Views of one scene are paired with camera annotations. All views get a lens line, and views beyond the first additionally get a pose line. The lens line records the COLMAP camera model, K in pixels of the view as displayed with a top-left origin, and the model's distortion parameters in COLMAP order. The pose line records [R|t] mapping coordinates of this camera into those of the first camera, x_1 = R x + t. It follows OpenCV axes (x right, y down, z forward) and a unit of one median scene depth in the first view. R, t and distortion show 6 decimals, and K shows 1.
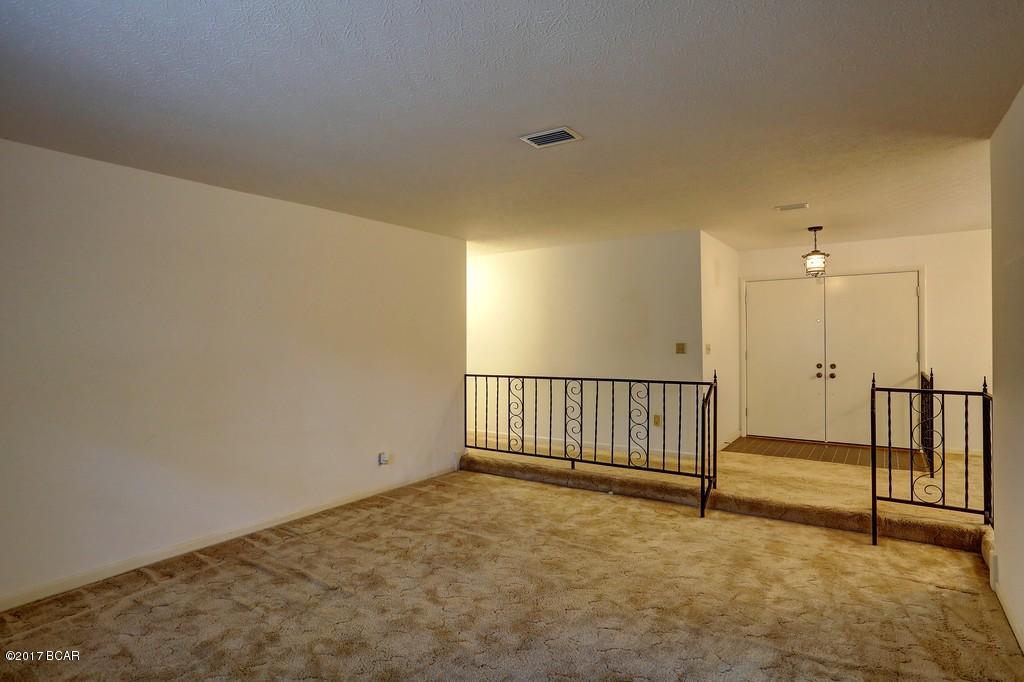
lens RADIAL K [[566.8, 0, 514.4], [0, 566.8, 337.9], [0, 0, 1]] dist [-0.047002, 0.026187]
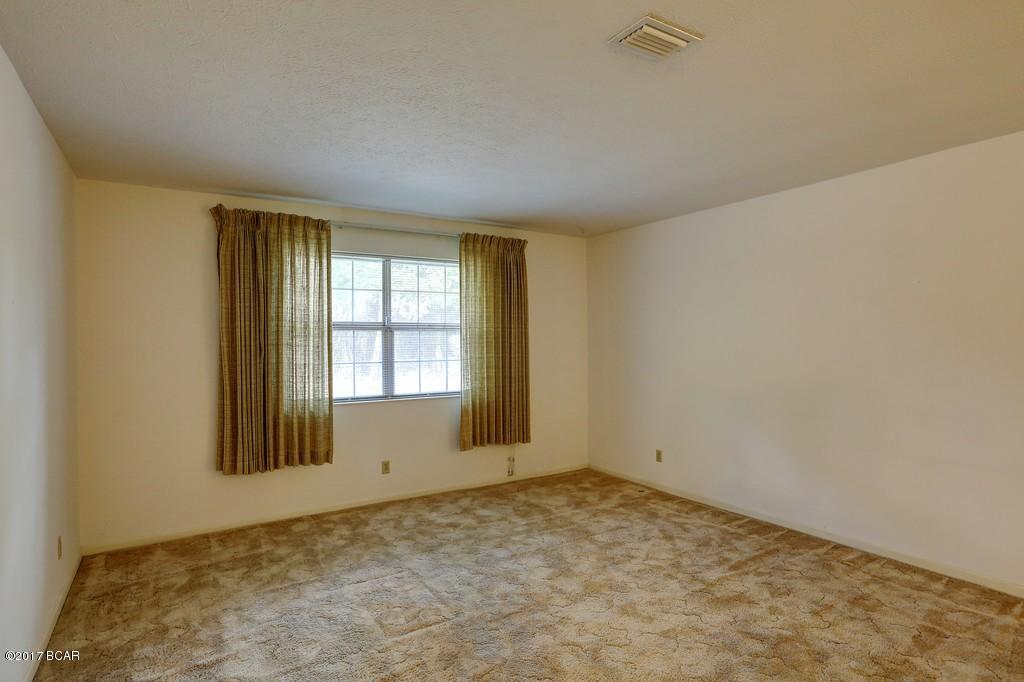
lens RADIAL K [[566.8, 0, 515.1], [0, 566.8, 338.6], [0, 0, 1]] dist [-0.047002, 0.026187]
pose [[-0.417325, 0.011217, -0.908688, 0.677315], [0.010047, 0.999920, 0.007729, -0.006594], [0.908702, -0.005904, -0.417404, 1.016083]]
